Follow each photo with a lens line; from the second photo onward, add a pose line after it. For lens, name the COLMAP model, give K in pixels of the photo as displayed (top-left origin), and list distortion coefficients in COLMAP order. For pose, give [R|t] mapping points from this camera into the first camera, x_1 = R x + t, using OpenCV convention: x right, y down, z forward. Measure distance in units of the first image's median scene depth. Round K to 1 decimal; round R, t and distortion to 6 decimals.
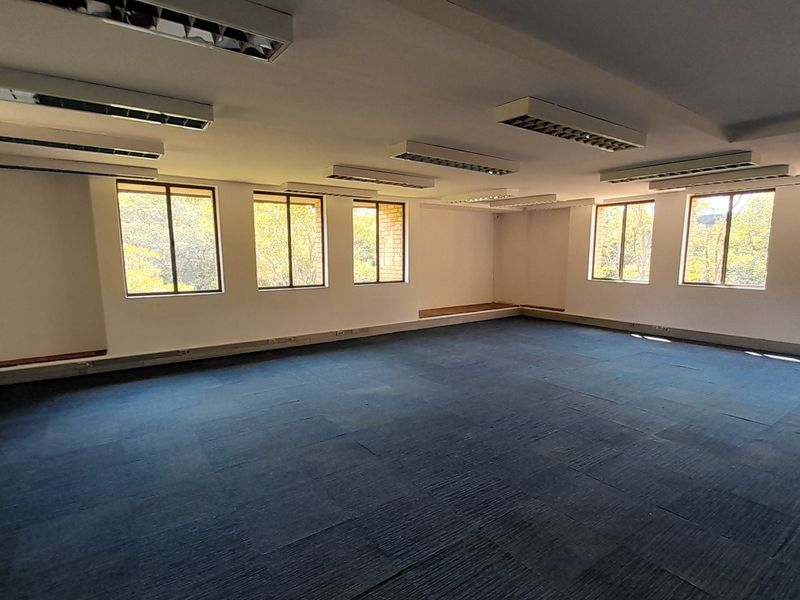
lens RADIAL K [[421.2, 0, 401.4], [0, 421.2, 314.3], [0, 0, 1]] dist [0.020541, -0.014080]
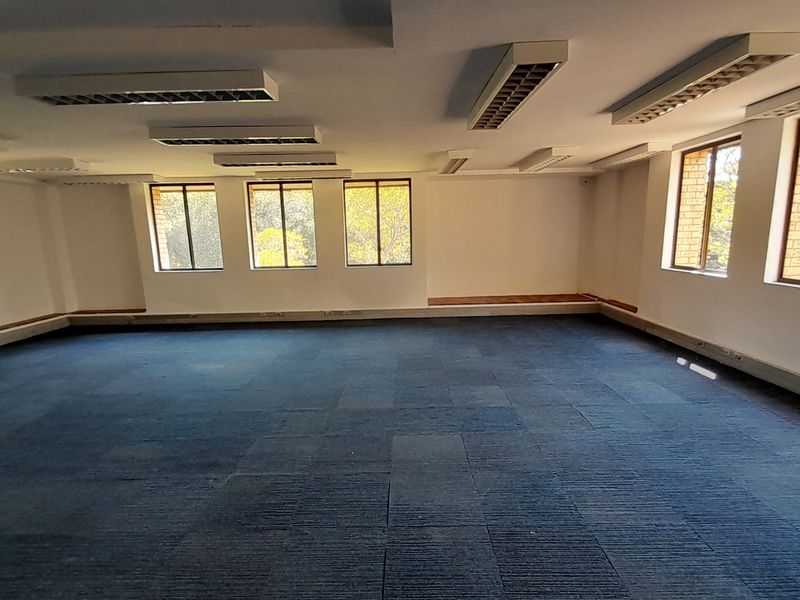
lens RADIAL K [[421.6, 0, 401.9], [0, 421.6, 310.7], [0, 0, 1]] dist [0.016475, -0.009351]
pose [[0.815847, 0.087759, -0.571569, 0.594595], [-0.062483, 0.996009, 0.063741, -0.038804], [0.574882, -0.016290, 0.818074, 0.261287]]
